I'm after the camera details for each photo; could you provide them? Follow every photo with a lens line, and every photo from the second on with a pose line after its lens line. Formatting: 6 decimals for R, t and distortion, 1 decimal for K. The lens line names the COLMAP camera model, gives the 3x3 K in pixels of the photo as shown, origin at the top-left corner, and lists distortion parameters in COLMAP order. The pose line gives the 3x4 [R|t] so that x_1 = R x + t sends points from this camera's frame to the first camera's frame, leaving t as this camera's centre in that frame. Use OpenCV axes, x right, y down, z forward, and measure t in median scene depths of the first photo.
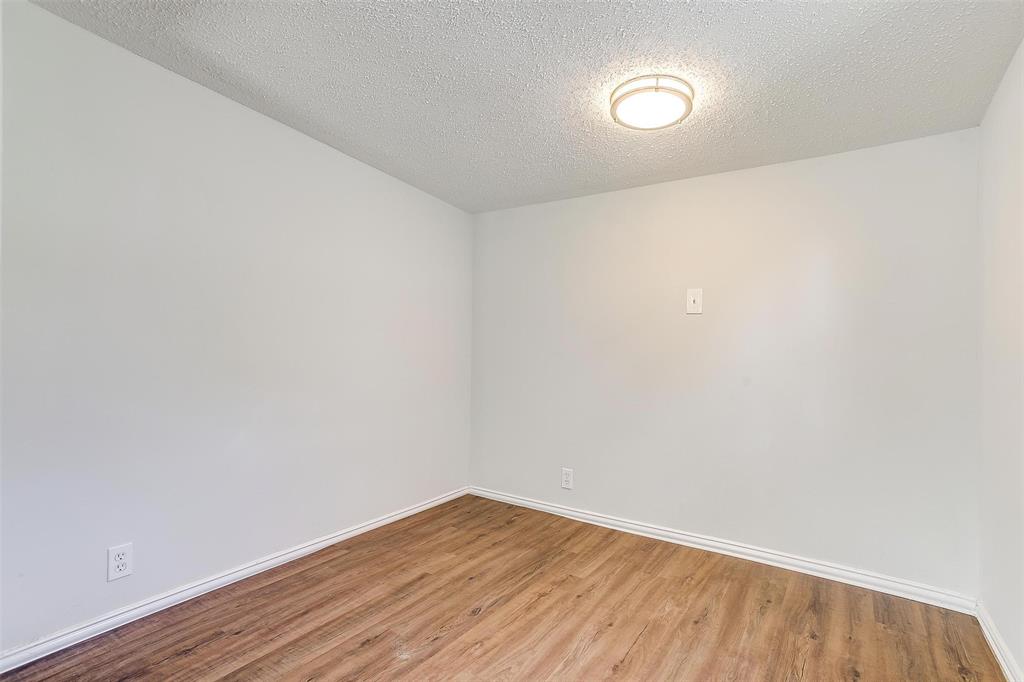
lens RADIAL K [[502.5, 0, 507.7], [0, 502.5, 342.2], [0, 0, 1]] dist [-0.042649, 0.035631]
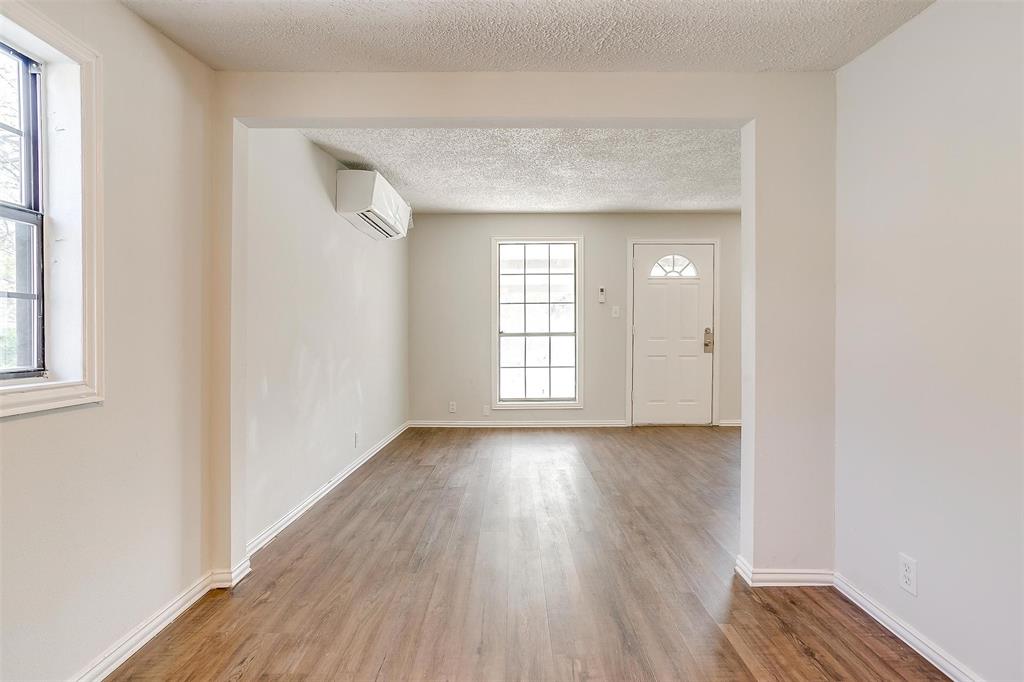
lens RADIAL K [[502.5, 0, 507.7], [0, 502.5, 342.2], [0, 0, 1]] dist [-0.042649, 0.035631]
pose [[-0.827705, 0.000307, -0.561163, 0.309877], [-0.003721, 0.999975, 0.006035, 0.007513], [0.561150, 0.007083, -0.827683, 1.176082]]
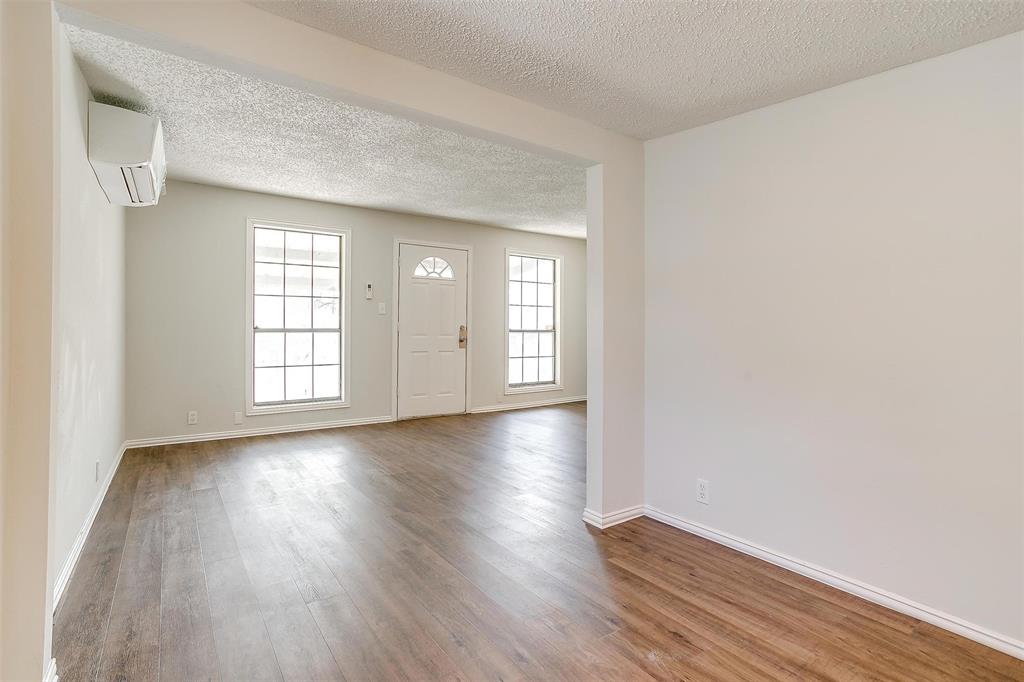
lens RADIAL K [[502.5, 0, 507.7], [0, 502.5, 342.2], [0, 0, 1]] dist [-0.042649, 0.035631]
pose [[-0.351715, 0.006927, -0.936082, 0.627241], [-0.005118, 0.999943, 0.009323, 0.011386], [0.936093, 0.008070, -0.351660, 0.852009]]
